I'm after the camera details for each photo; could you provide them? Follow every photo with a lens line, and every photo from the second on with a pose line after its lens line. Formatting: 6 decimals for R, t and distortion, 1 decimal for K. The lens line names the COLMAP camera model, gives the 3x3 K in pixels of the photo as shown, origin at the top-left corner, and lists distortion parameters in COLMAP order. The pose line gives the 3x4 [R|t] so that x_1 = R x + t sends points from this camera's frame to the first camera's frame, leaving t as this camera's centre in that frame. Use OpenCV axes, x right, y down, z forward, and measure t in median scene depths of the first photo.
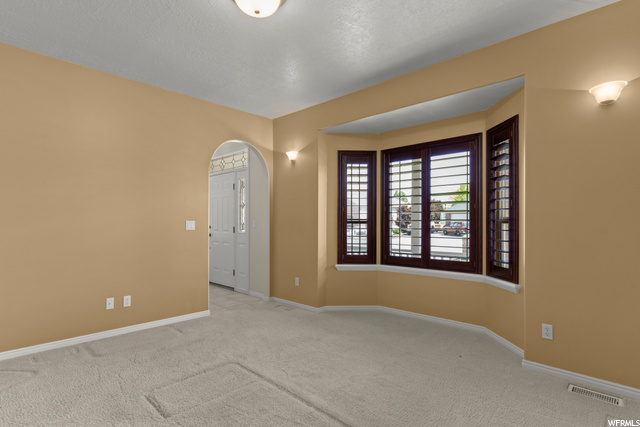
lens RADIAL K [[327.7, 0, 320.0], [0, 327.7, 213.5], [0, 0, 1]] dist [-0.000927, -0.000108]
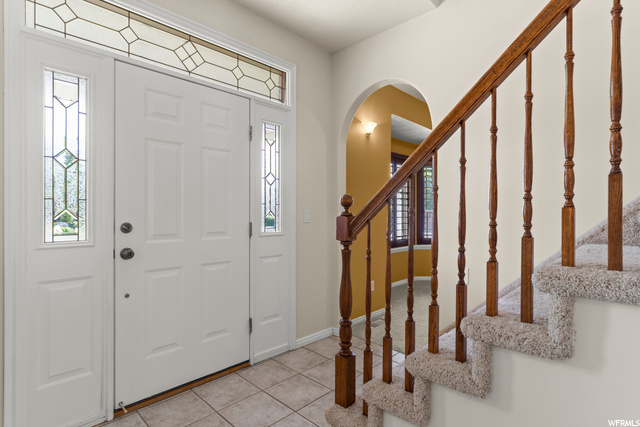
lens RADIAL K [[327.7, 0, 320.0], [0, 327.7, 213.5], [0, 0, 1]] dist [-0.000927, -0.000108]
pose [[0.014568, -0.002010, 0.999892, -0.707029], [-0.019716, 0.999803, 0.002297, 0.024861], [-0.999699, -0.019748, 0.014526, 0.899461]]
